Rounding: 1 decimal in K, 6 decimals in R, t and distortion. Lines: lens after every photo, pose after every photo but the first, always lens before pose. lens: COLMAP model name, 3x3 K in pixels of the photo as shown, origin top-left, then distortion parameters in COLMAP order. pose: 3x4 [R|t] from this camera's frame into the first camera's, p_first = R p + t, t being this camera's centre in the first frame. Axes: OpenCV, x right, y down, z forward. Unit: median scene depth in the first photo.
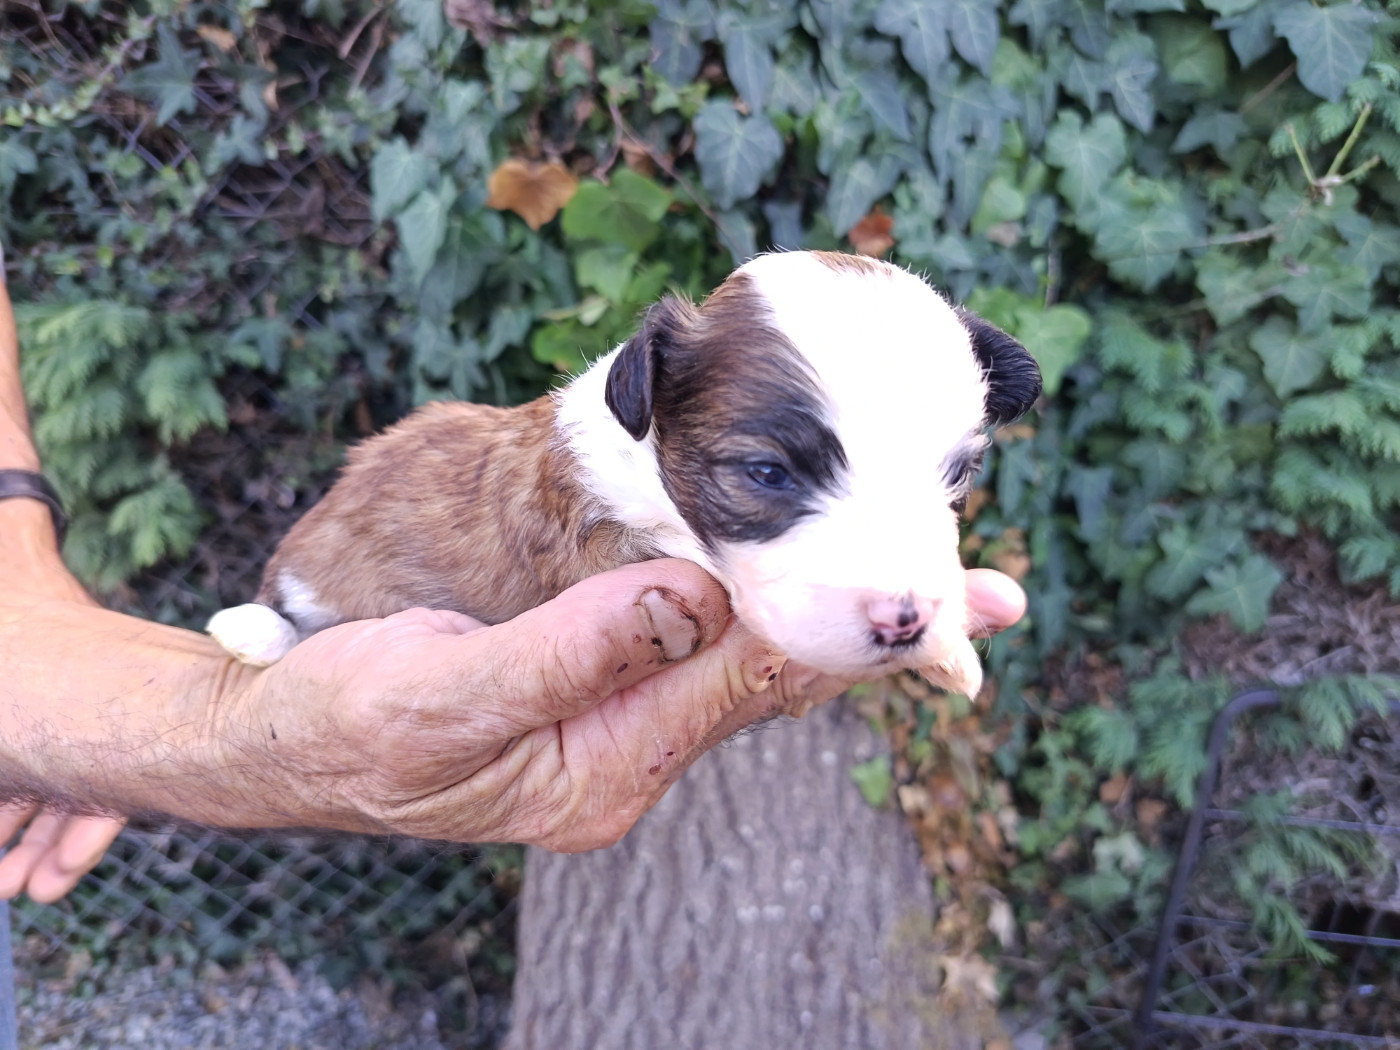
lens RADIAL K [[1029.3, 0, 699.4], [0, 1029.3, 526.9], [0, 0, 1]] dist [-0.016125, 0.002070]
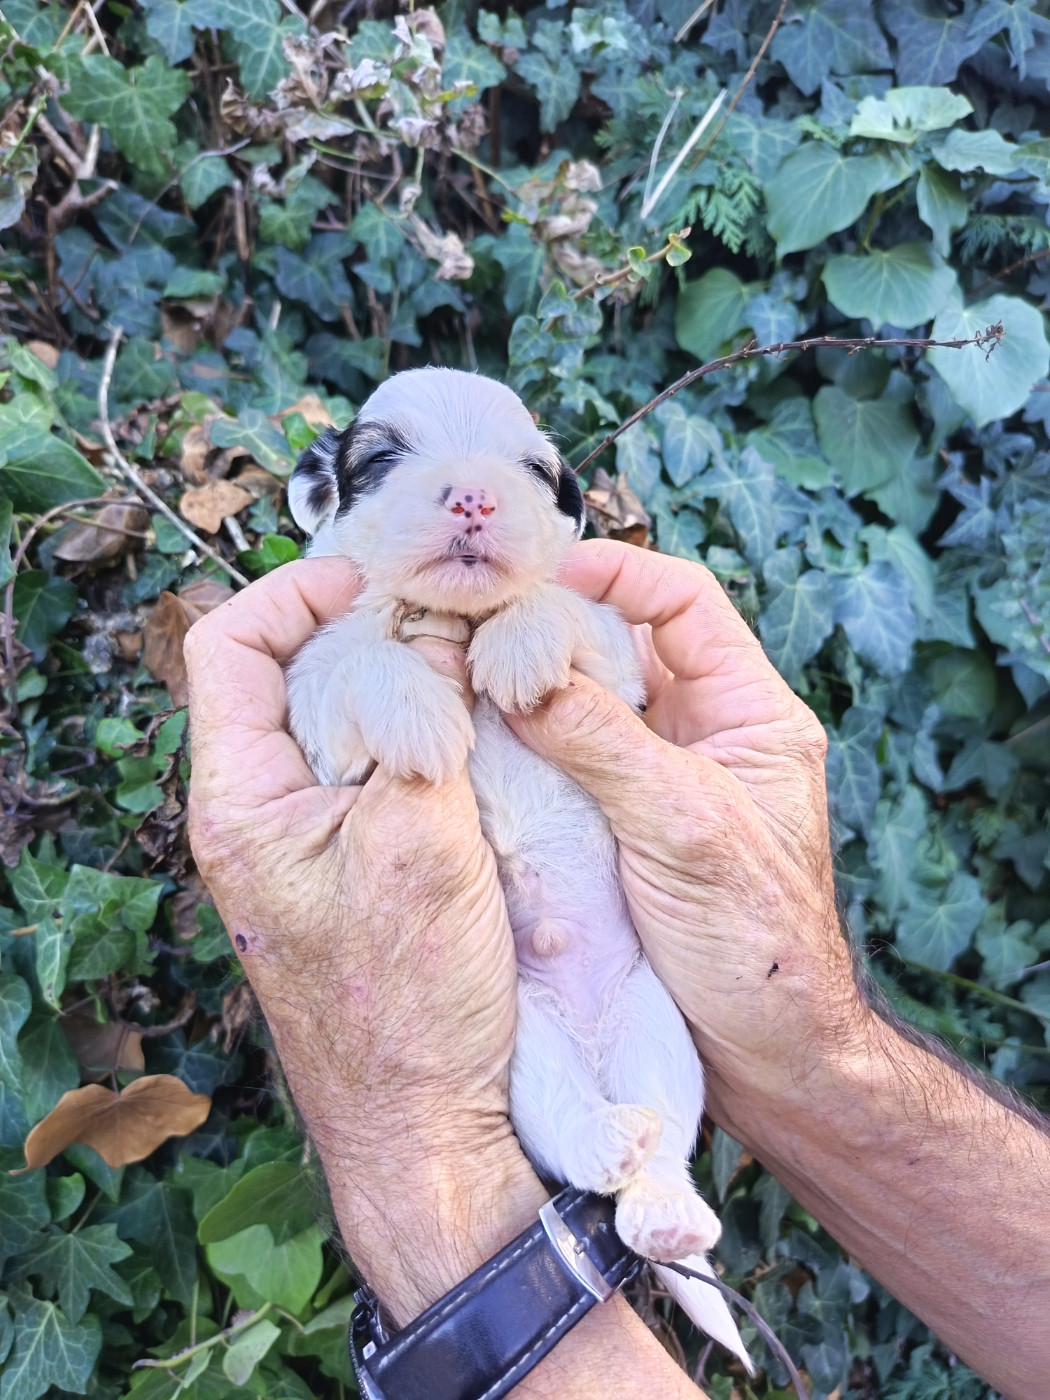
lens RADIAL K [[1029.3, 0, 528.6], [0, 1029.3, 705.7], [0, 0, 1]] dist [-0.016125, 0.002070]
pose [[0.940749, -0.025090, 0.338175, -0.109512], [0.067738, 0.991064, -0.114908, -0.358356], [-0.332271, 0.131007, 0.934042, 0.345204]]
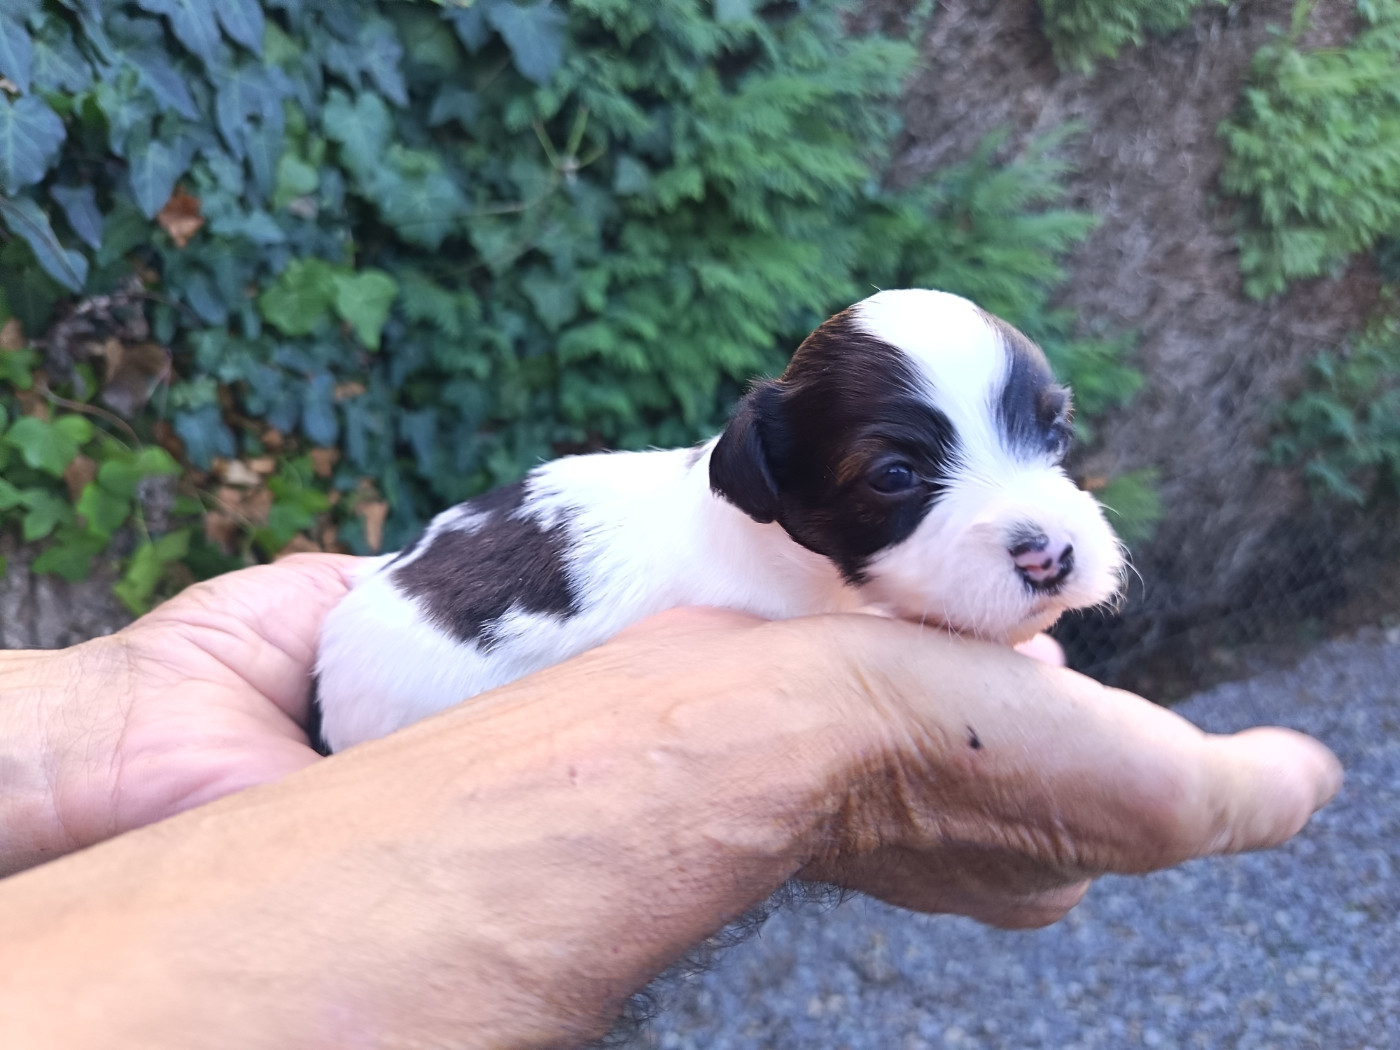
lens RADIAL K [[1029.3, 0, 697.3], [0, 1029.3, 530.3], [0, 0, 1]] dist [-0.016125, 0.002070]
pose [[0.774751, -0.217800, 0.593569, -0.076617], [0.186657, 0.975742, 0.114399, -0.003403], [-0.604087, 0.022163, 0.796611, -0.072338]]
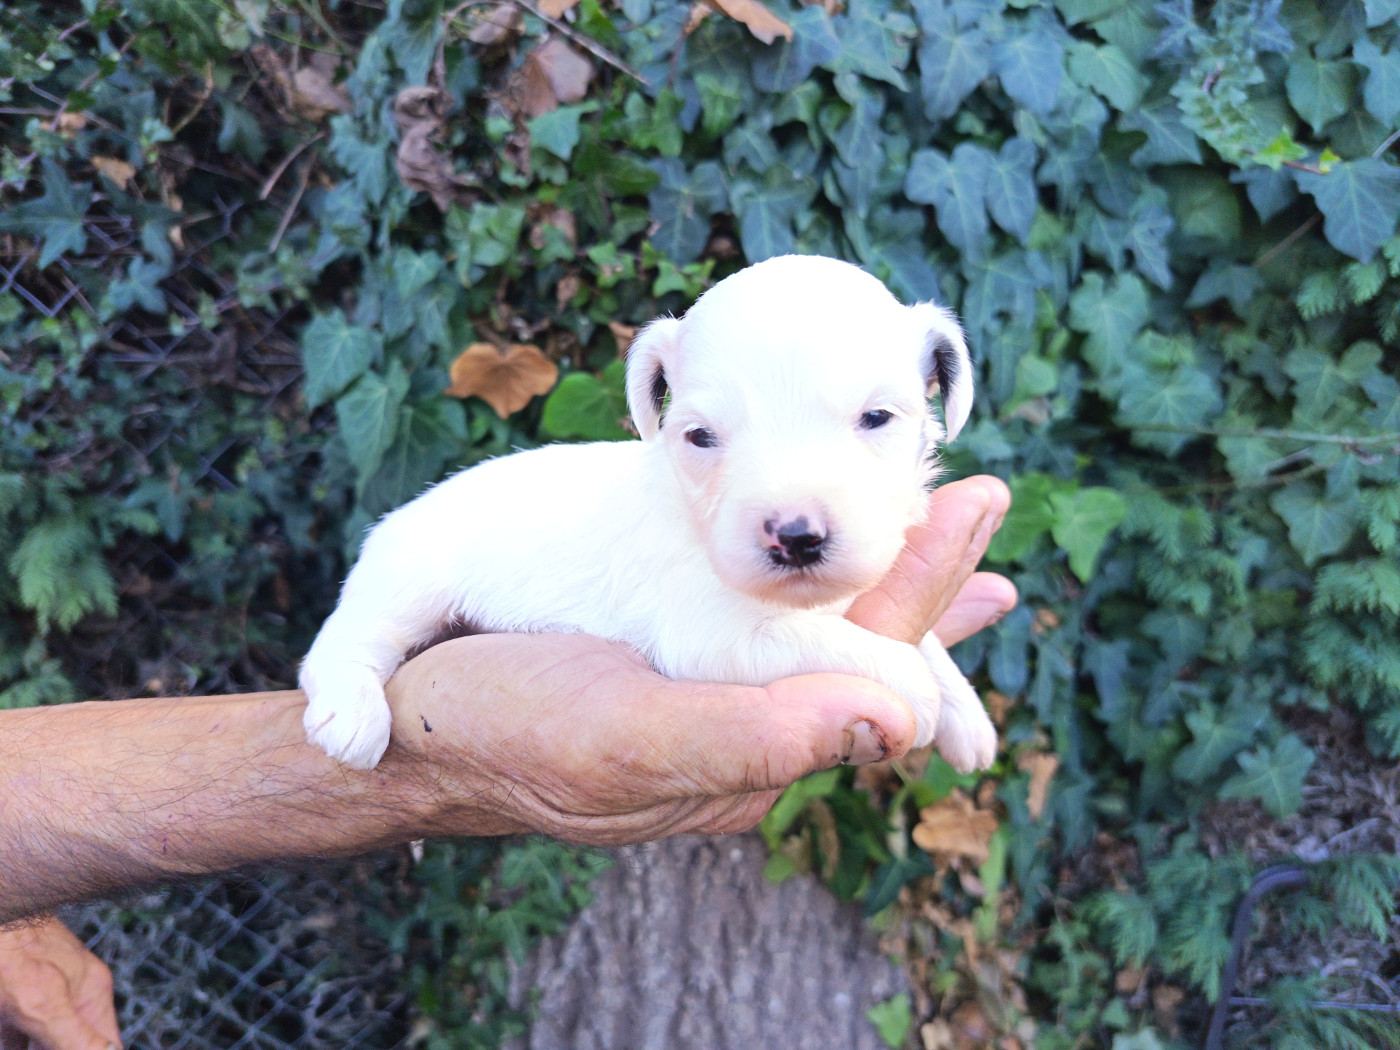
lens RADIAL K [[1029.3, 0, 695.8], [0, 1029.3, 524.6], [0, 0, 1]] dist [-0.016125, 0.002070]
pose [[0.996463, -0.017541, 0.082178, -0.059109], [0.023605, 0.997022, -0.073416, -0.110991], [-0.080645, 0.075096, 0.993910, 0.127733]]
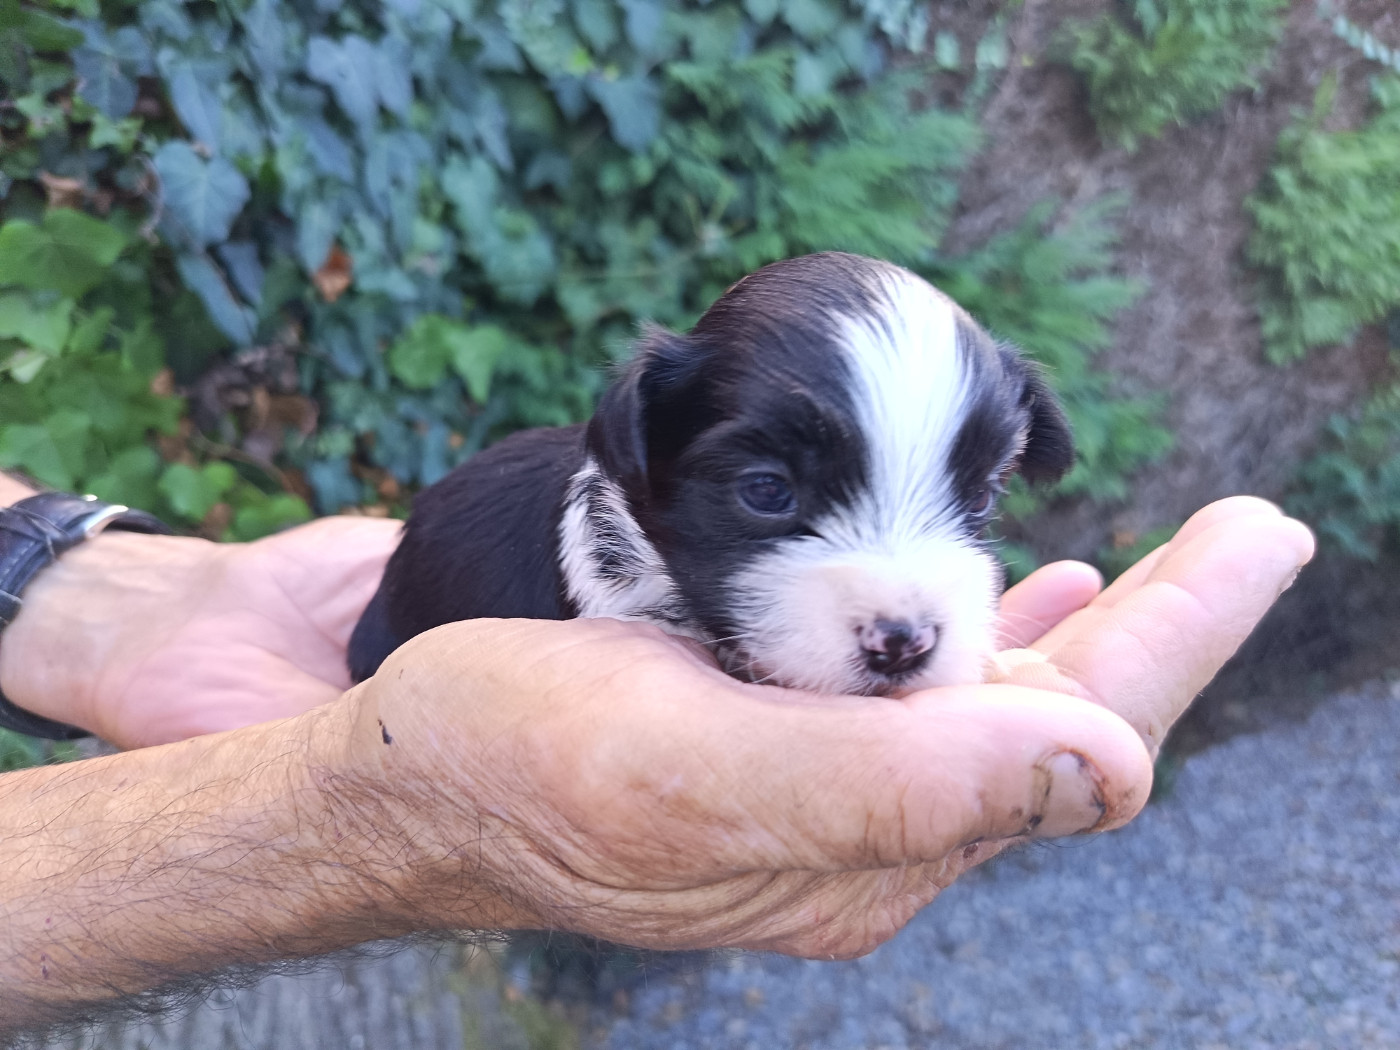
lens RADIAL K [[1029.3, 0, 704.3], [0, 1029.3, 530.9], [0, 0, 1]] dist [-0.016125, 0.002070]
pose [[0.758074, -0.180091, 0.626811, -0.187873], [0.174542, 0.982081, 0.071071, -0.027318], [-0.628379, 0.055528, 0.775923, -0.022183]]
